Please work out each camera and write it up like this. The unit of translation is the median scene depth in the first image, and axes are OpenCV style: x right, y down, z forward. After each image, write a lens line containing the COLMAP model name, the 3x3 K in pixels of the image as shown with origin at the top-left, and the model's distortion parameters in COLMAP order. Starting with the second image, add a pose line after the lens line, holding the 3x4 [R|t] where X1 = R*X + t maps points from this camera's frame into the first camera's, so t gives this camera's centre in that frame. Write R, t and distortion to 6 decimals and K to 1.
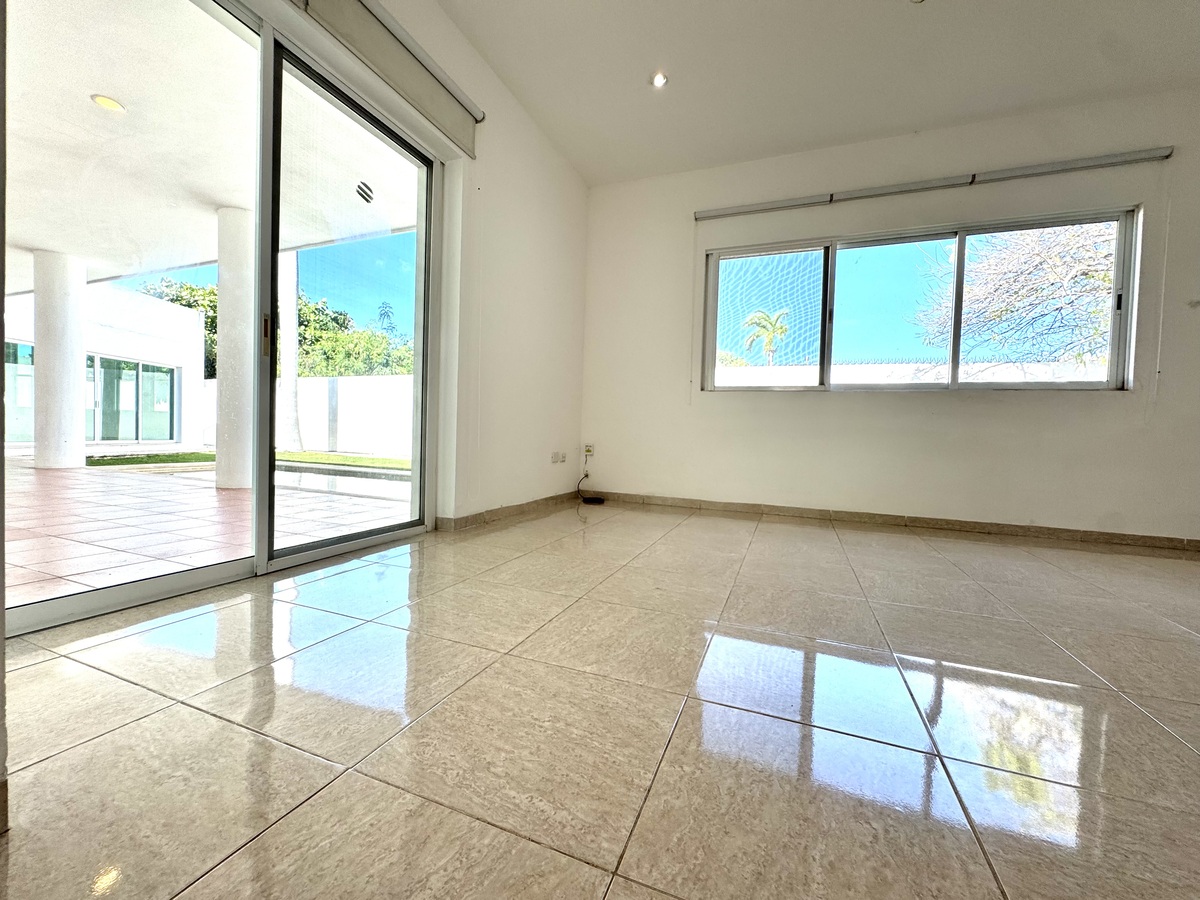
lens RADIAL K [[482.3, 0, 599.7], [0, 482.3, 448.8], [0, 0, 1]] dist [-0.003294, 0.000814]
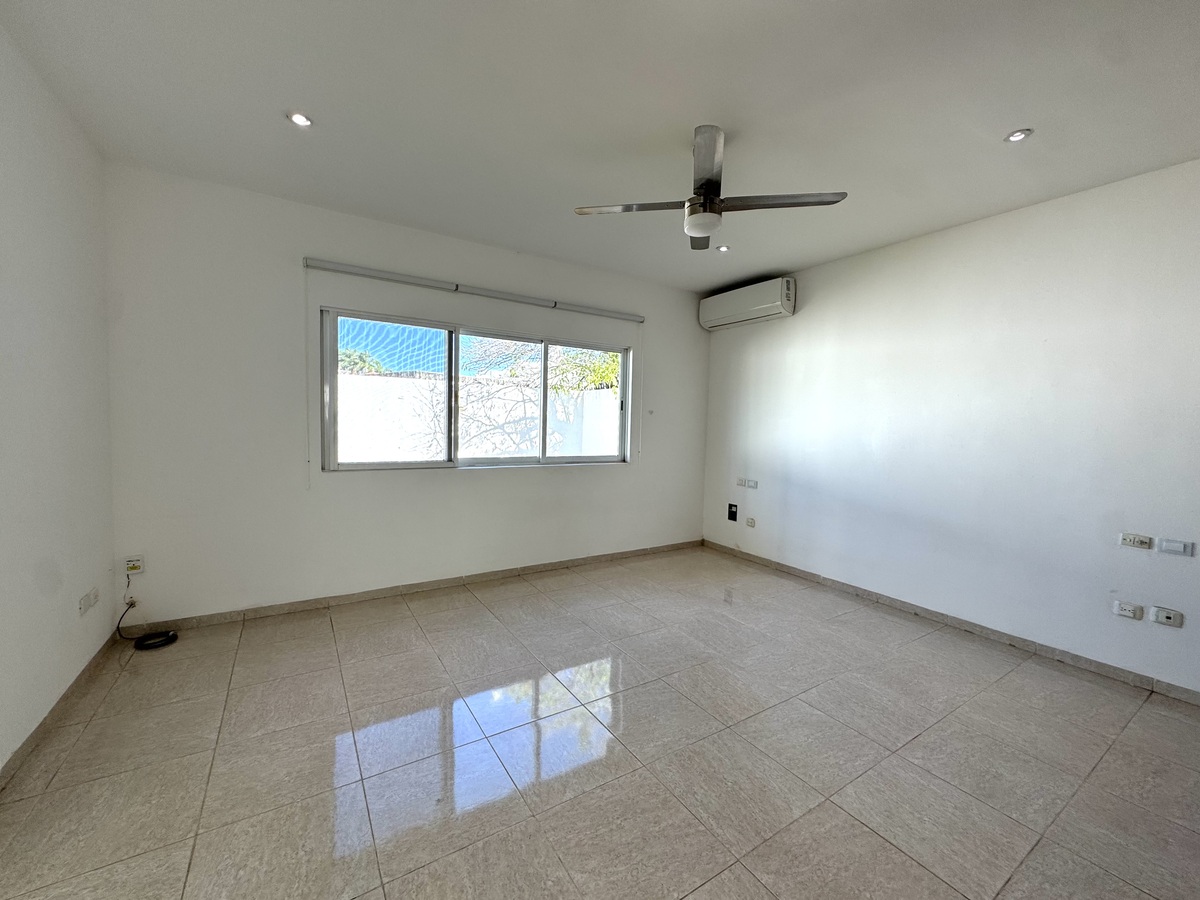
lens RADIAL K [[482.3, 0, 600.0], [0, 482.3, 452.3], [0, 0, 1]] dist [-0.003294, 0.000814]
pose [[0.581539, -0.067557, 0.810709, -0.213607], [0.015666, 0.997291, 0.071867, -0.232113], [-0.813368, -0.029093, 0.581022, 0.122359]]
